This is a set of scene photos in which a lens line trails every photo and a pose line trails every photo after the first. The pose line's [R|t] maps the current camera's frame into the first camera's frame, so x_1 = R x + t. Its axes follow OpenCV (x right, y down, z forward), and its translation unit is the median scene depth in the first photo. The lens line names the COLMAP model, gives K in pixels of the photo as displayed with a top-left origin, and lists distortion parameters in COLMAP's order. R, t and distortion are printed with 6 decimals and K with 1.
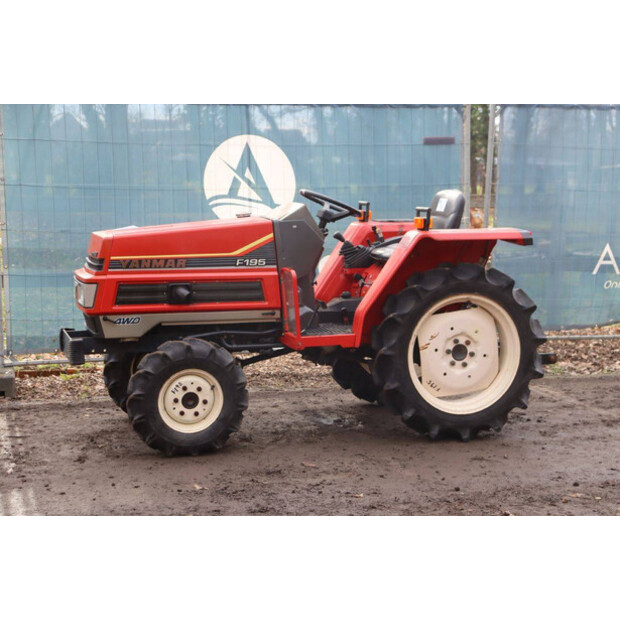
lens RADIAL K [[1184.6, 0, 306.4], [0, 1184.6, 308.8], [0, 0, 1]] dist [0.262298, 0.000000]
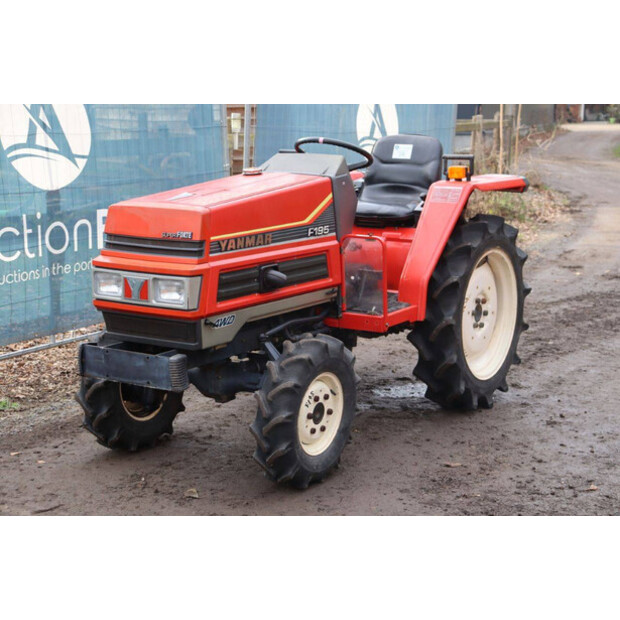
lens RADIAL K [[1184.6, 0, 308.3], [0, 1184.6, 311.4], [0, 0, 1]] dist [0.262298, 0.000000]
pose [[0.755727, -0.115081, 0.644697, -0.570898], [0.079035, 0.993271, 0.084657, -0.053278], [-0.650101, -0.013024, 0.759736, 0.394932]]
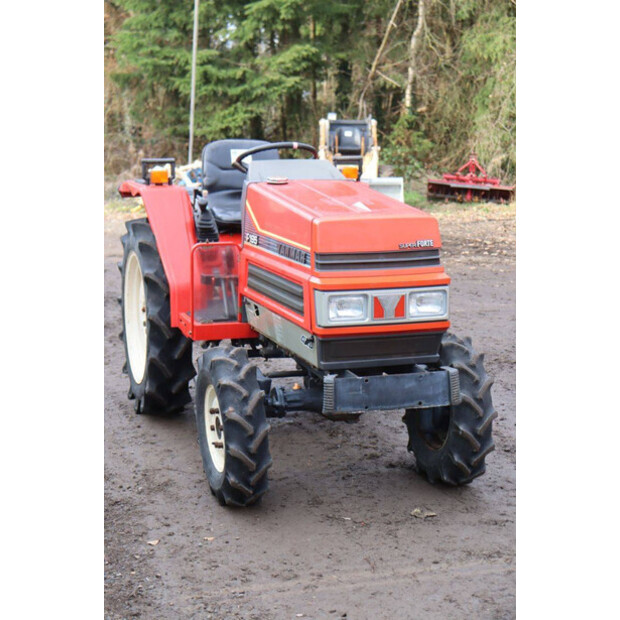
lens RADIAL K [[1184.6, 0, 309.3], [0, 1184.6, 308.8], [0, 0, 1]] dist [0.262298, 0.000000]
pose [[-0.029910, -0.165663, 0.985729, -0.834539], [0.124978, 0.977811, 0.168125, -0.129209], [-0.991709, 0.128223, -0.008542, 1.047026]]
